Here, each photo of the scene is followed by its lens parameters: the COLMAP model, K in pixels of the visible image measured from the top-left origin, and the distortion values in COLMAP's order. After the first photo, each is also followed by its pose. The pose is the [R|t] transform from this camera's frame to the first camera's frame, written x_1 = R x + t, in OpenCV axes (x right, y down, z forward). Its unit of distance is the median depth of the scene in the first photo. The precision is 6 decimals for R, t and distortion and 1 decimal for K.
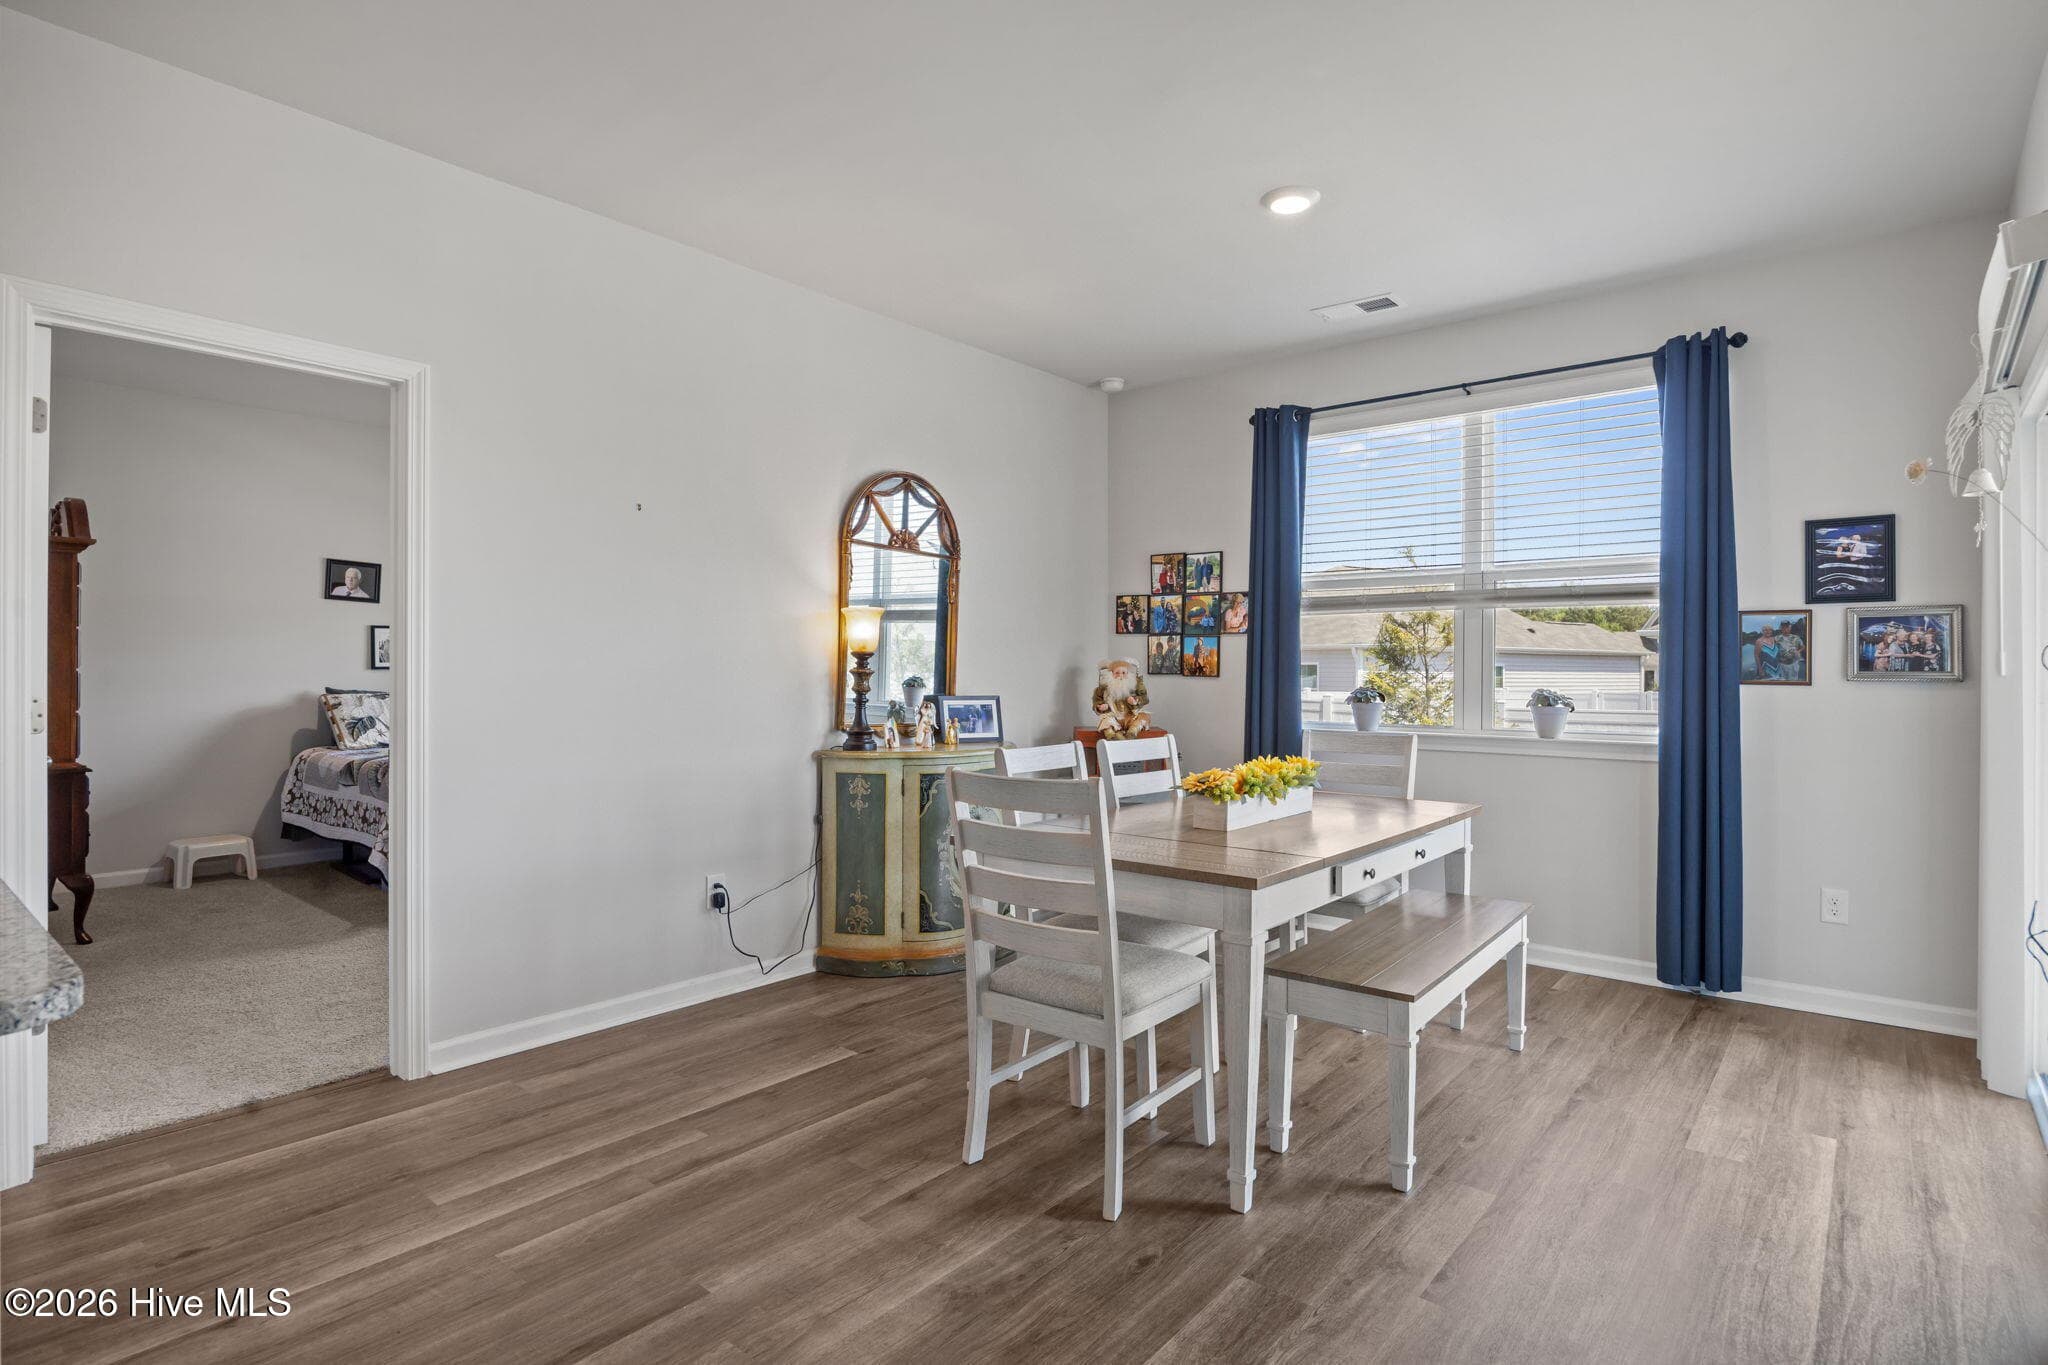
lens RADIAL K [[1093.6, 0, 1028.3], [0, 1093.6, 651.4], [0, 0, 1]] dist [-0.005571, -0.001416]
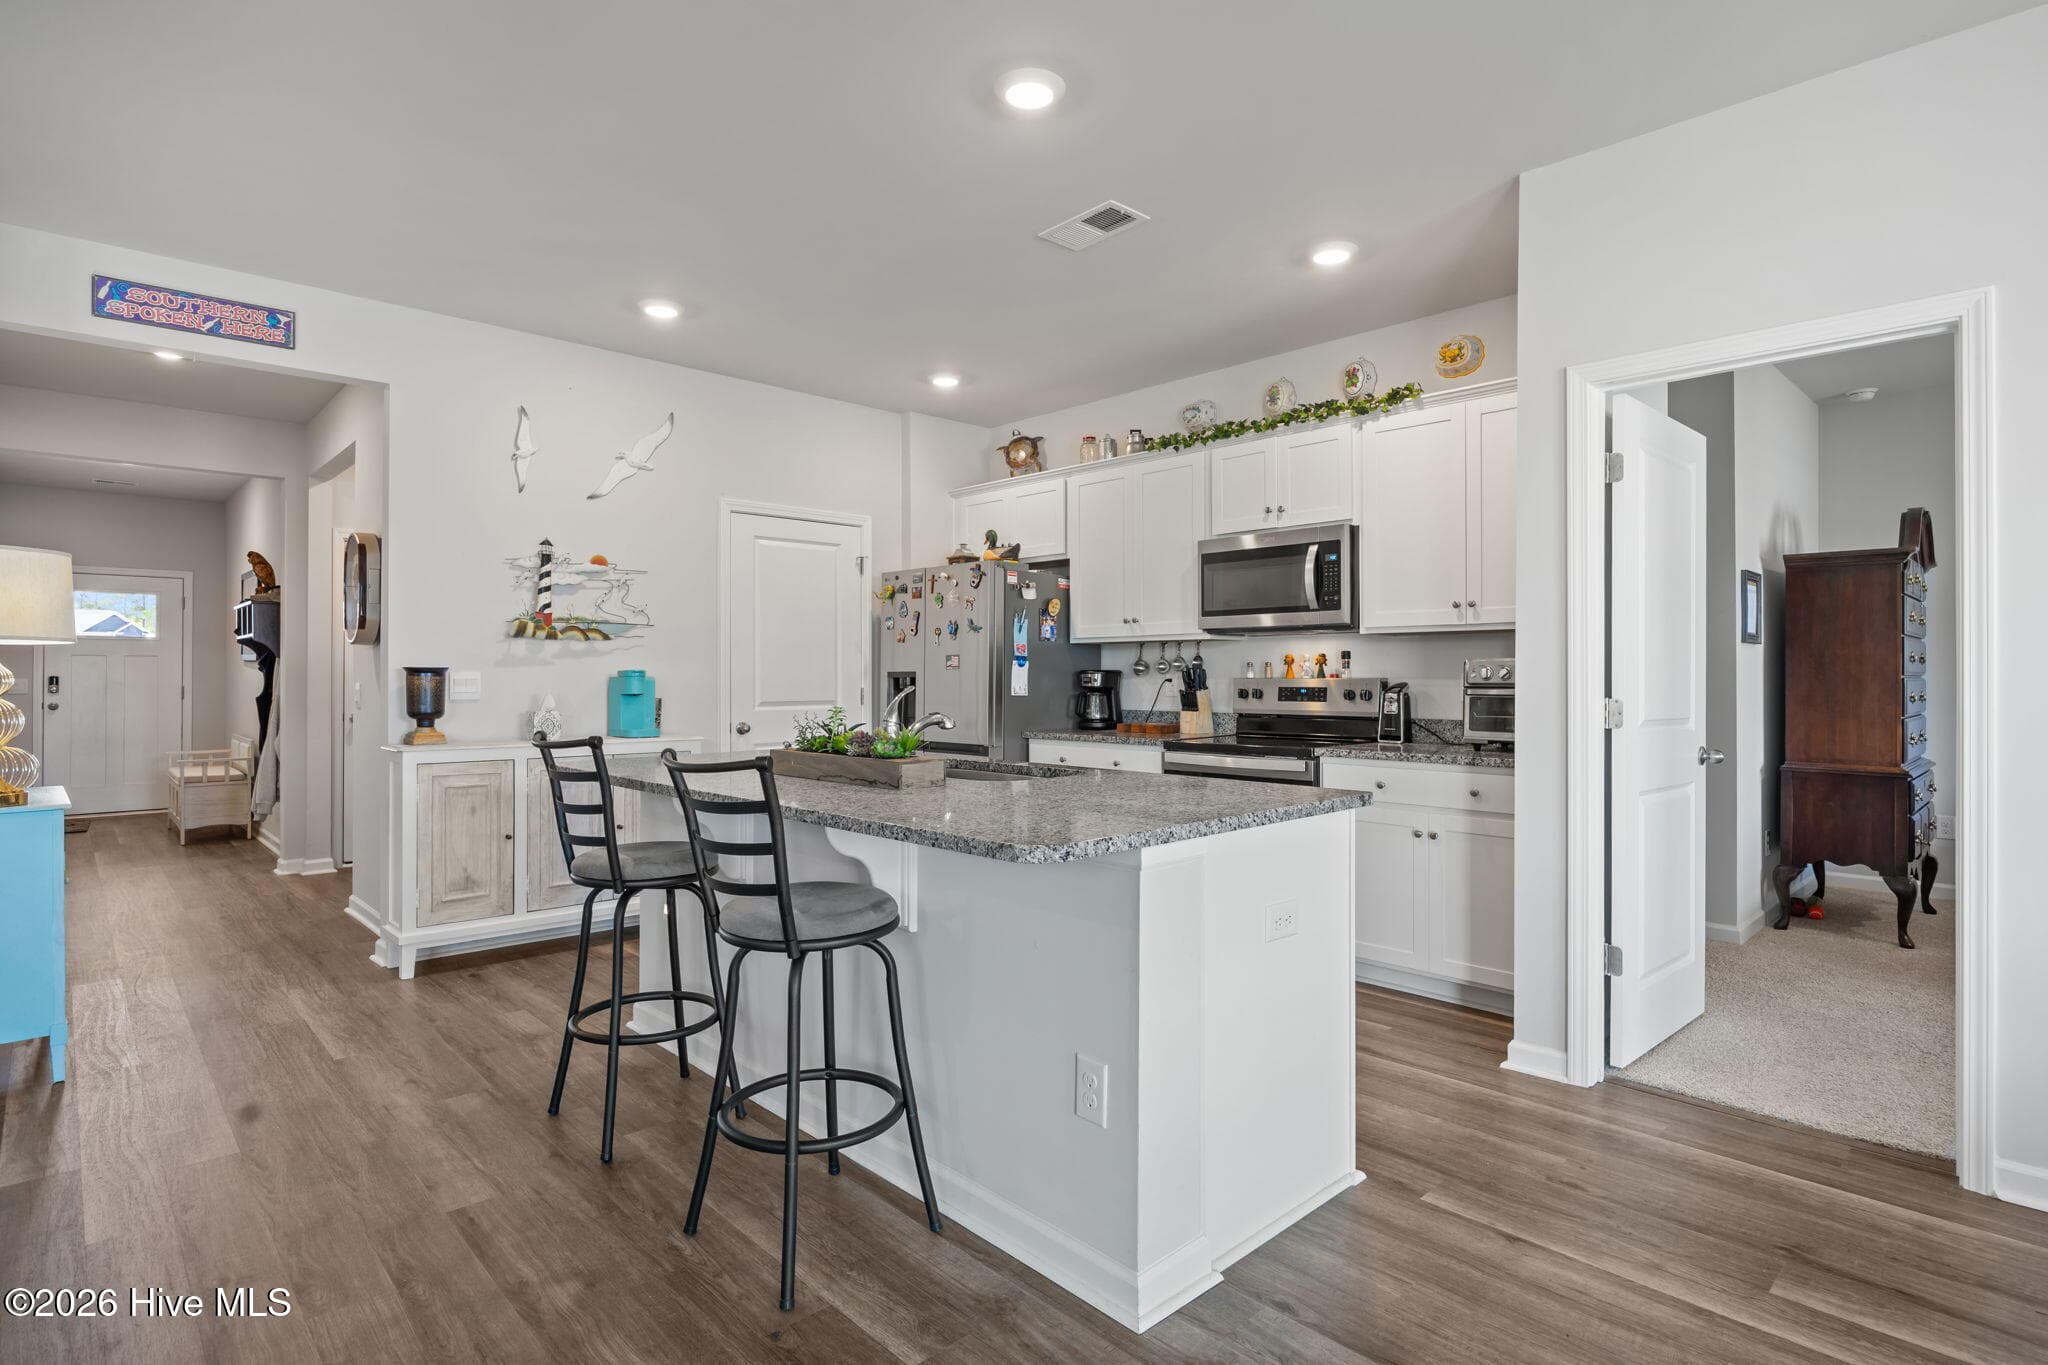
lens RADIAL K [[1093.6, 0, 1028.3], [0, 1093.6, 651.4], [0, 0, 1]] dist [-0.005571, -0.001416]
pose [[-0.145438, -0.020799, -0.989149, 0.686677], [0.011281, 0.999679, -0.022679, 0.019556], [0.989303, -0.014457, -0.145156, 0.919679]]
